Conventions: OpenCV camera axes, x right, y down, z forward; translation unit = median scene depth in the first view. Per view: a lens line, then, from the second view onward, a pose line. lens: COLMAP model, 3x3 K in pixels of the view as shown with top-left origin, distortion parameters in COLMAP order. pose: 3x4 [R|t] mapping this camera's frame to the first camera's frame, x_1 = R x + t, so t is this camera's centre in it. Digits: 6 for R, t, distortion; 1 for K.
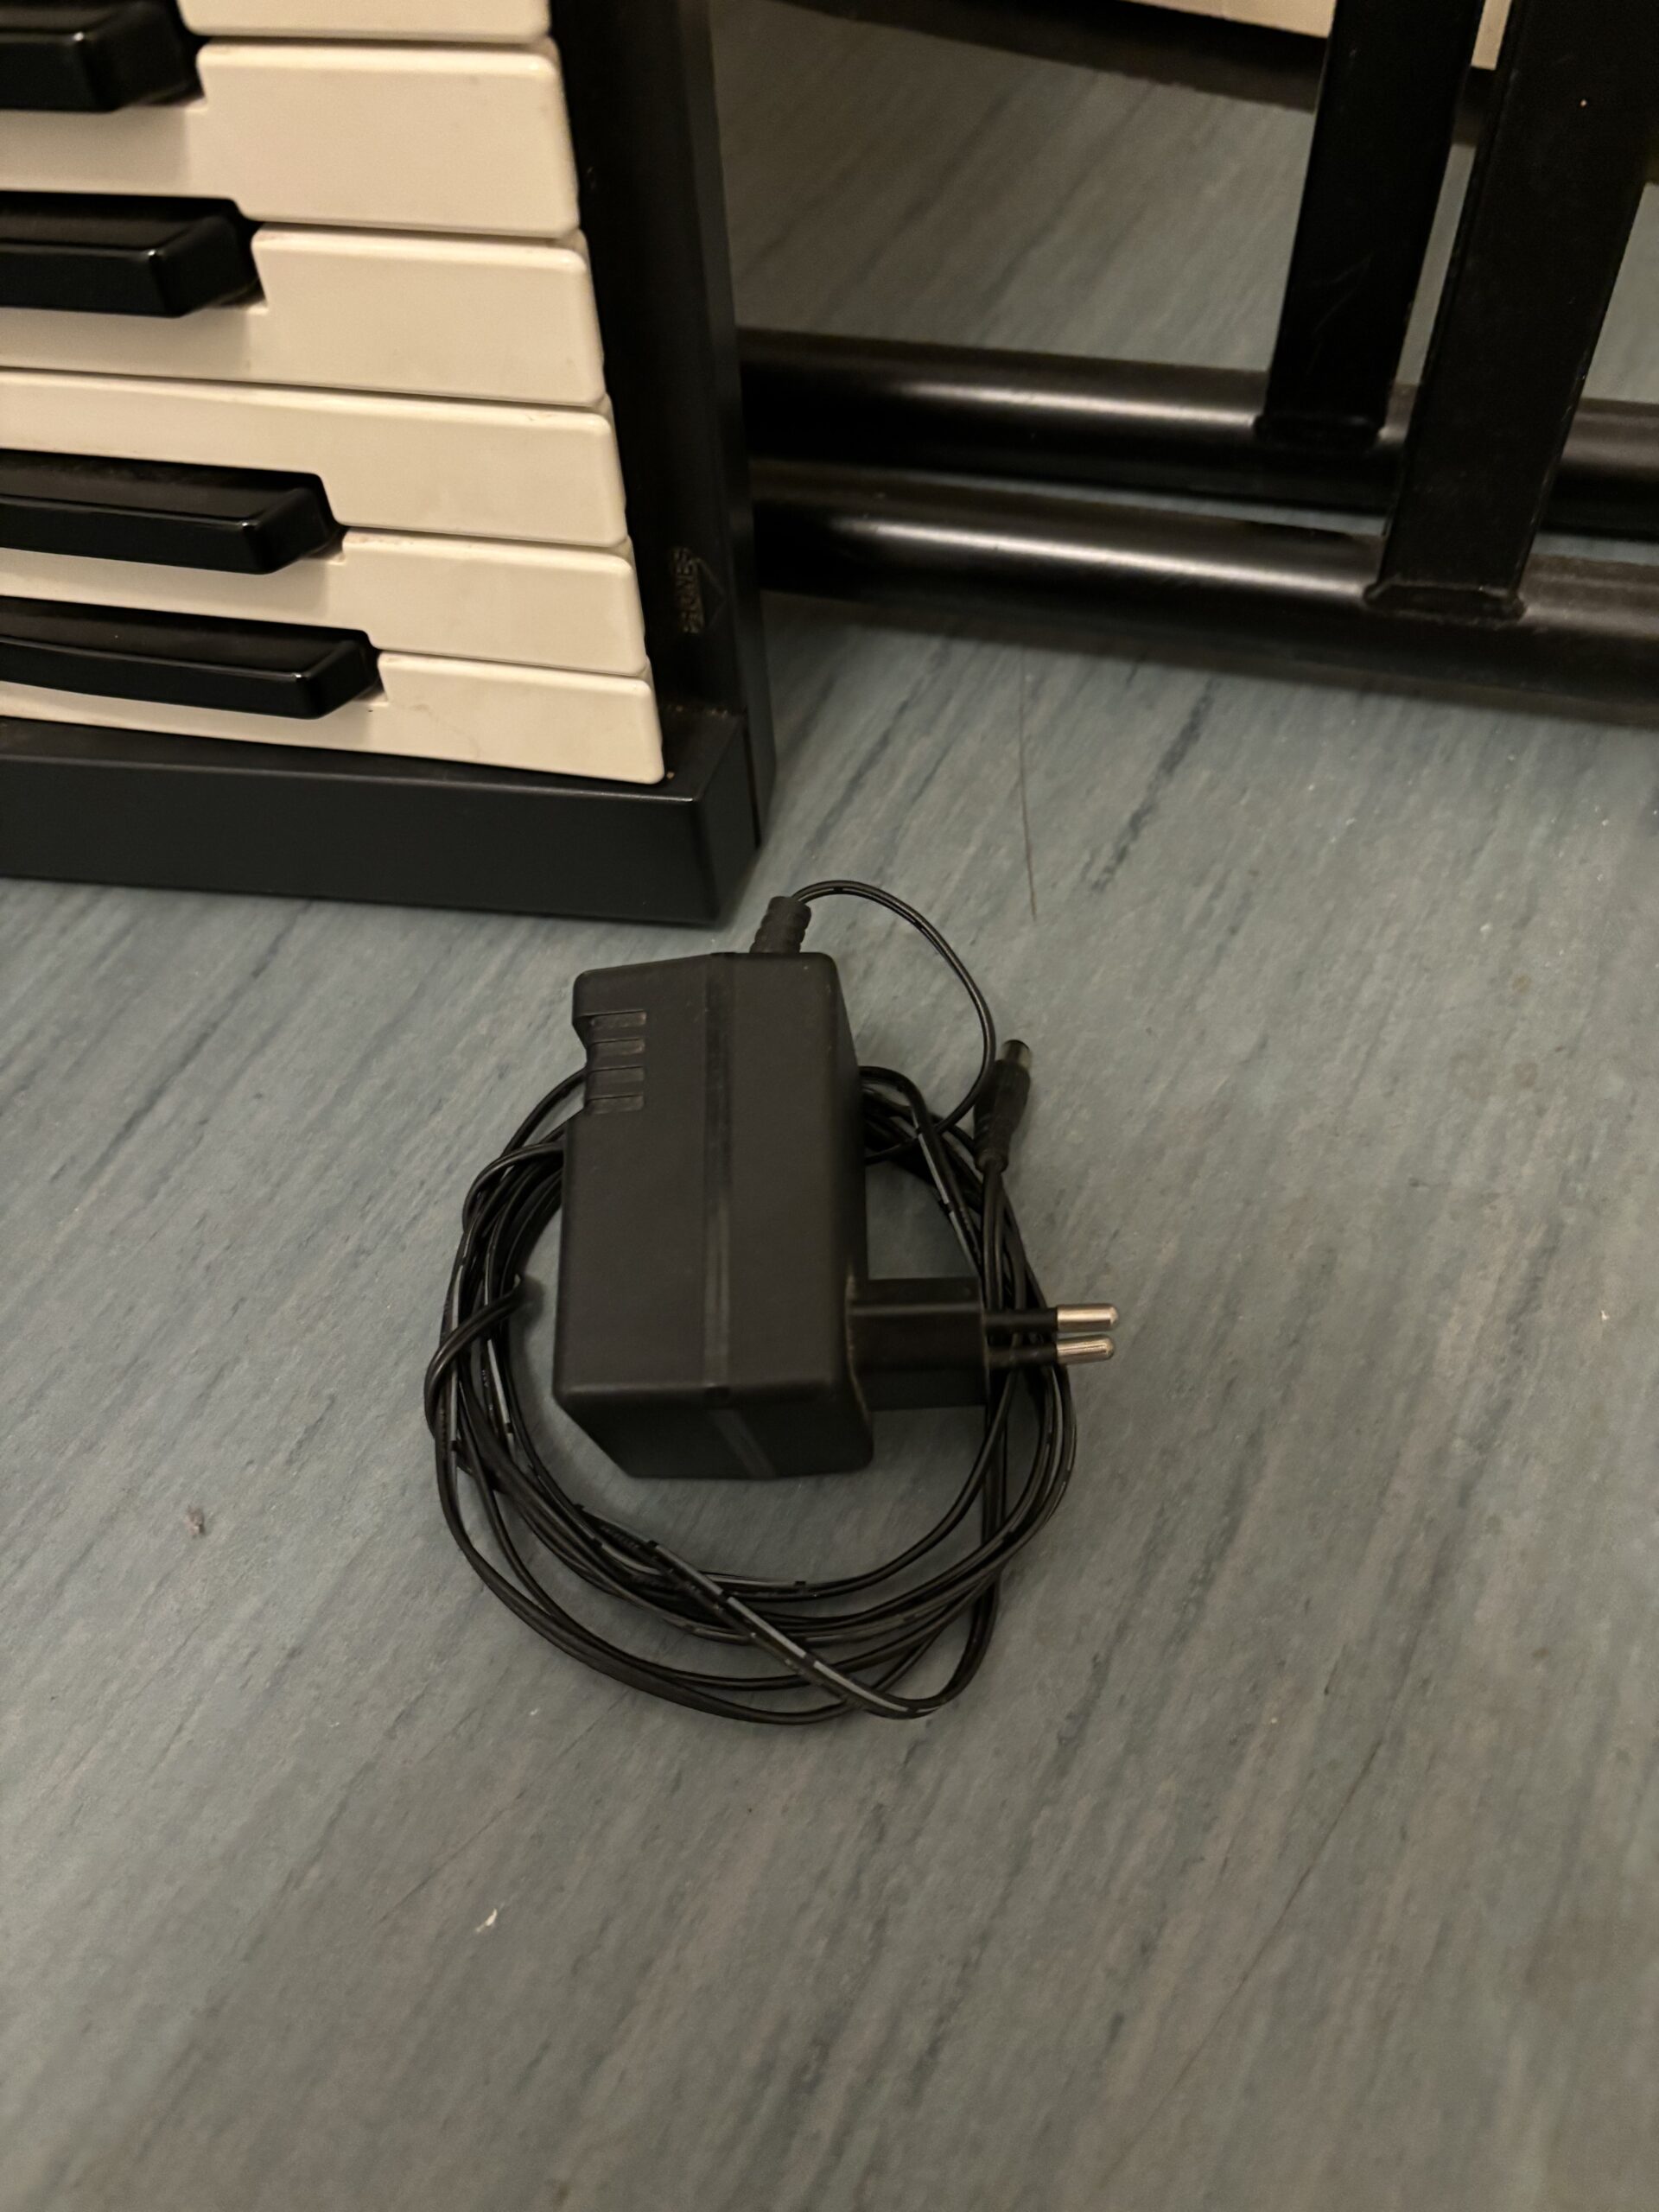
lens RADIAL K [[1664.3, 0, 829.5], [0, 1664.3, 1106.0], [0, 0, 1]] dist [-0.002410, 0.013368]
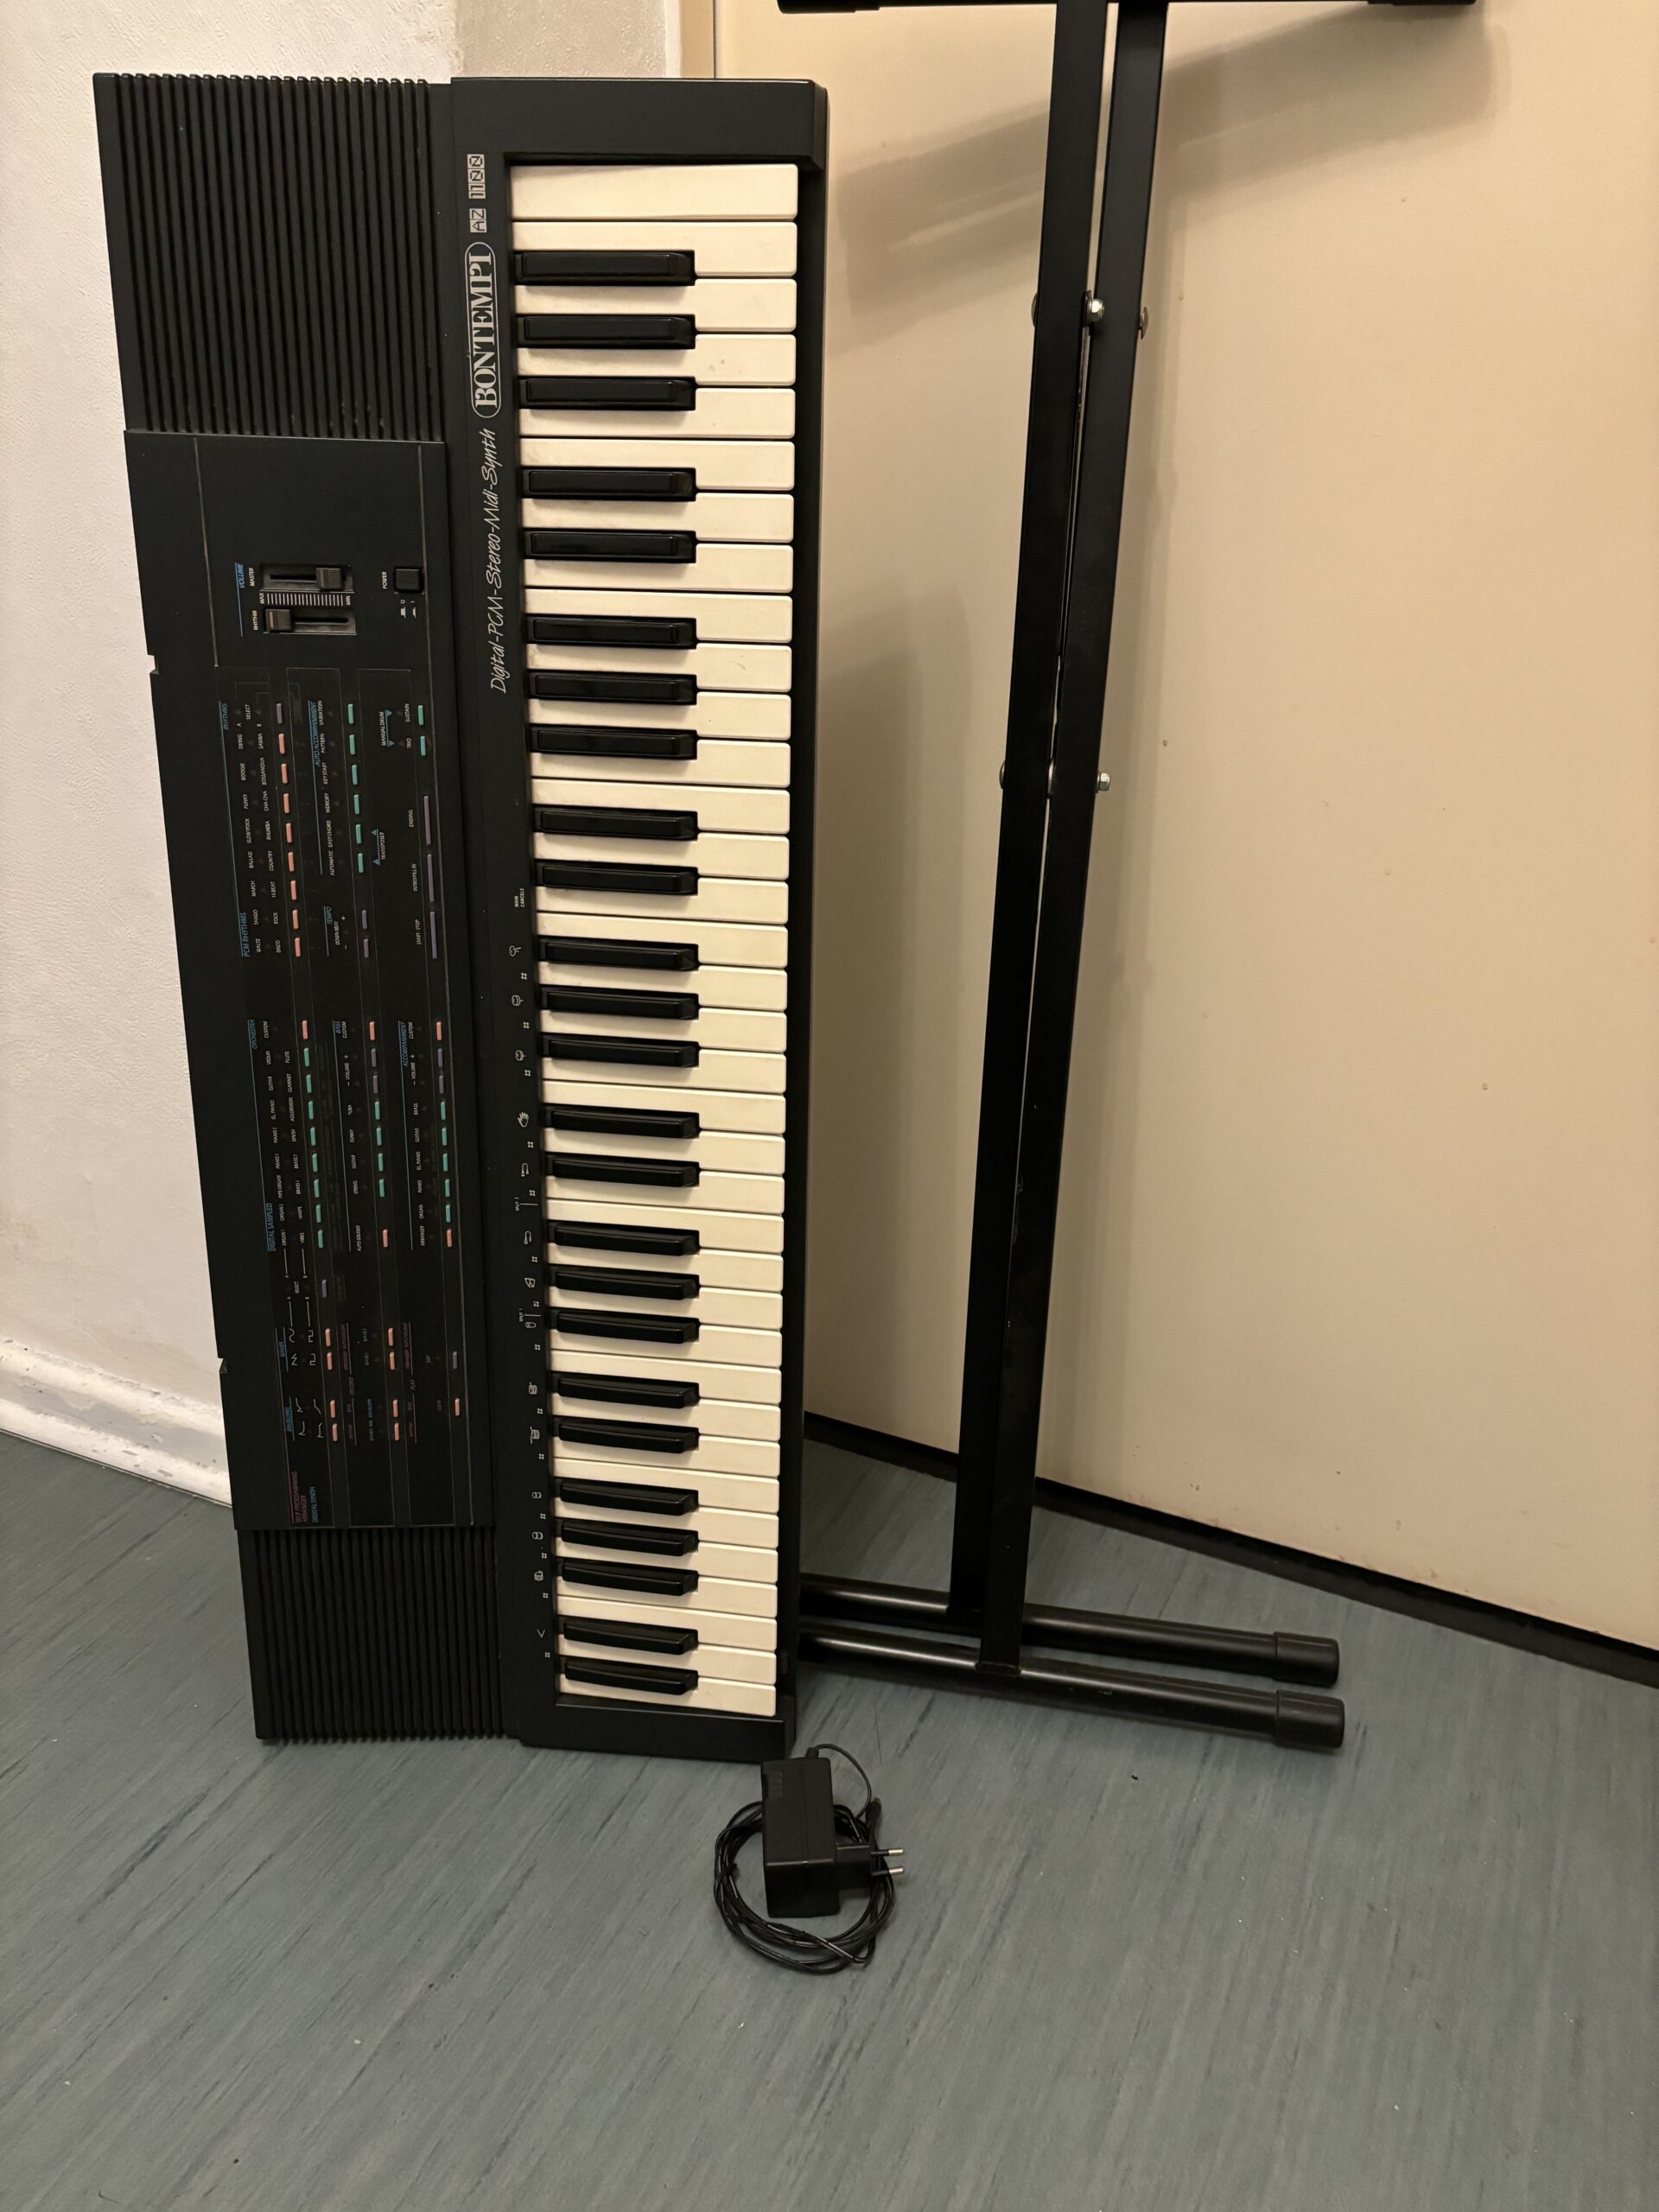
lens RADIAL K [[1664.3, 0, 829.5], [0, 1664.3, 1106.0], [0, 0, 1]] dist [-0.002410, 0.013368]
pose [[0.995477, 0.050638, 0.080378, -0.343607], [0.003742, 0.824531, -0.565804, 0.753101], [-0.094926, 0.563546, 0.820613, -2.699154]]
